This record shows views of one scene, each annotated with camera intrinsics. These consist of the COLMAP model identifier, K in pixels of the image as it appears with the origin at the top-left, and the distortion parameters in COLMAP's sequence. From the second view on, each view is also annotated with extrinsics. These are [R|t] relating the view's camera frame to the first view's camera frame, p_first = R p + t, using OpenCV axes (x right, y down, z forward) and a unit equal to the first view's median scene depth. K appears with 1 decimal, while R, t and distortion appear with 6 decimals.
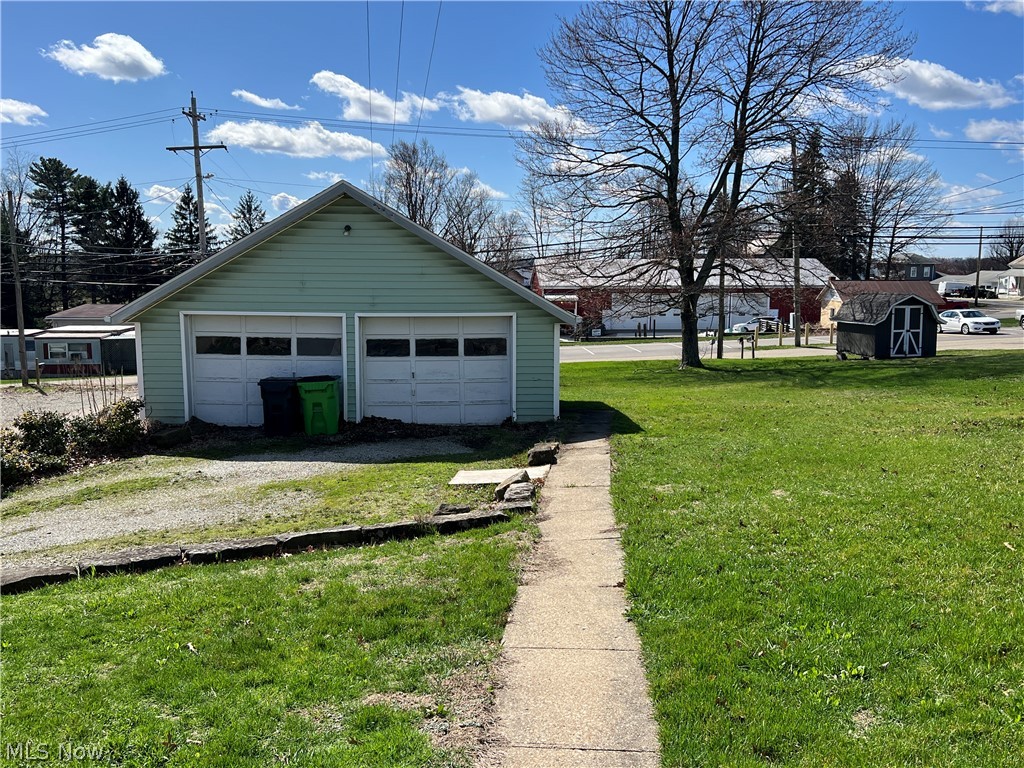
lens RADIAL K [[914.1, 0, 512.6], [0, 914.1, 385.8], [0, 0, 1]] dist [0.046490, -0.032462]
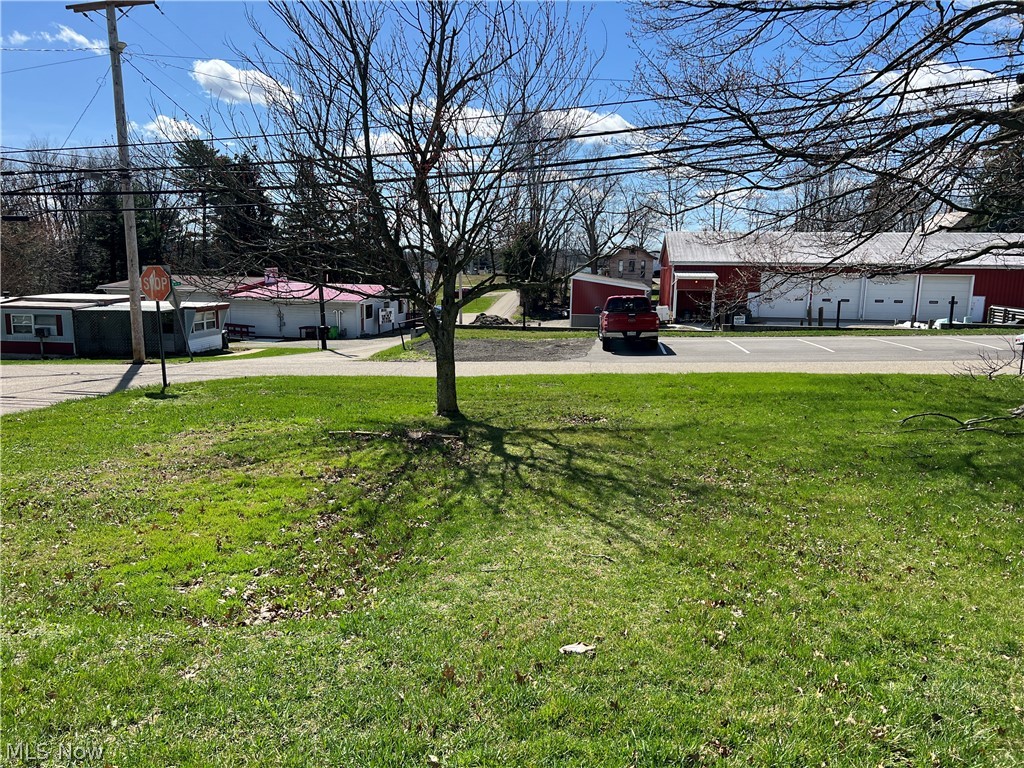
lens RADIAL K [[785.2, 0, 512.6], [0, 785.2, 386.4], [0, 0, 1]] dist [0.048936, -0.000896]
pose [[0.984943, 0.039402, -0.168327, 0.021036], [-0.035039, 0.998970, 0.028814, -0.018558], [0.169289, -0.022482, 0.985310, 0.392372]]
